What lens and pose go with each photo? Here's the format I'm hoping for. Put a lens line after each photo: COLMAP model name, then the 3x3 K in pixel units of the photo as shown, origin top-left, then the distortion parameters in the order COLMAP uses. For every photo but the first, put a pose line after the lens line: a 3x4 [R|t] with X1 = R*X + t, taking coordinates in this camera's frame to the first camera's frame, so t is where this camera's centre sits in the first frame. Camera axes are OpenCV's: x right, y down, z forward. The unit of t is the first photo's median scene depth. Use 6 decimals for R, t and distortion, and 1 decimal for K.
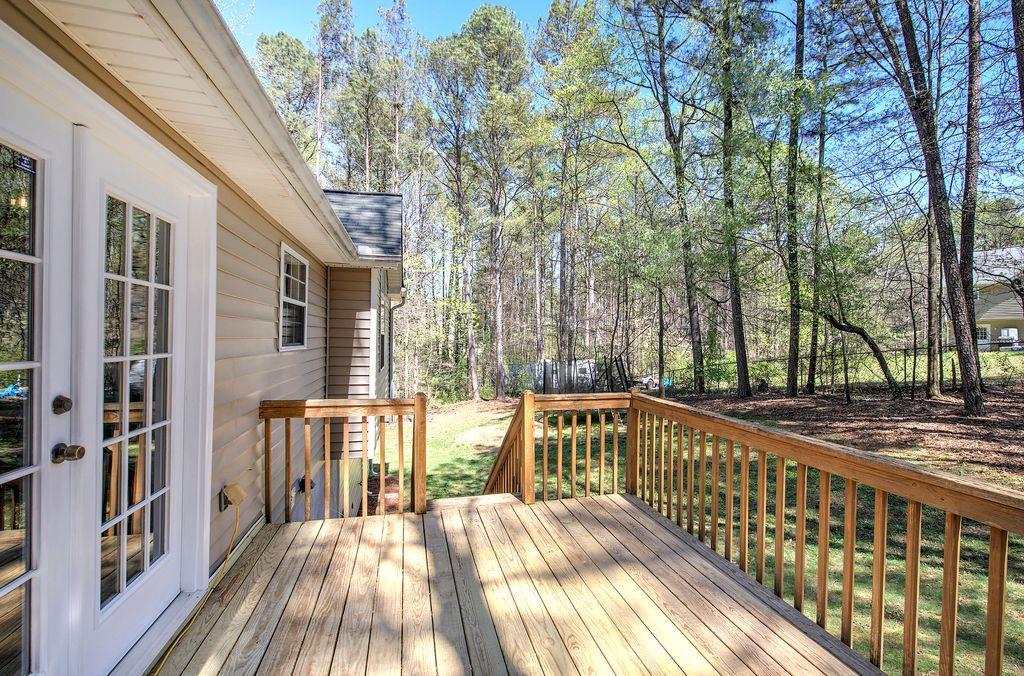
lens RADIAL K [[434.8, 0, 514.8], [0, 434.8, 337.7], [0, 0, 1]] dist [-0.003757, 0.000518]
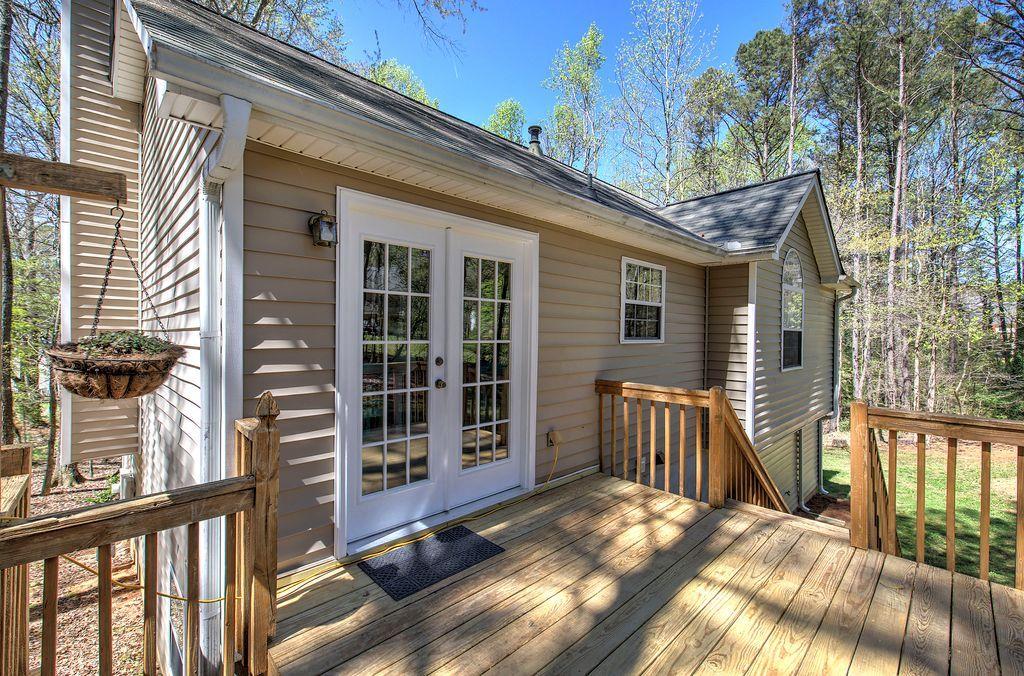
lens RADIAL K [[434.8, 0, 514.9], [0, 434.8, 335.8], [0, 0, 1]] dist [-0.003757, 0.000518]
pose [[0.504734, 0.001919, -0.863273, 0.387225], [-0.004025, 0.999992, -0.000130, 0.010905], [0.863266, 0.003540, 0.504737, 0.090457]]
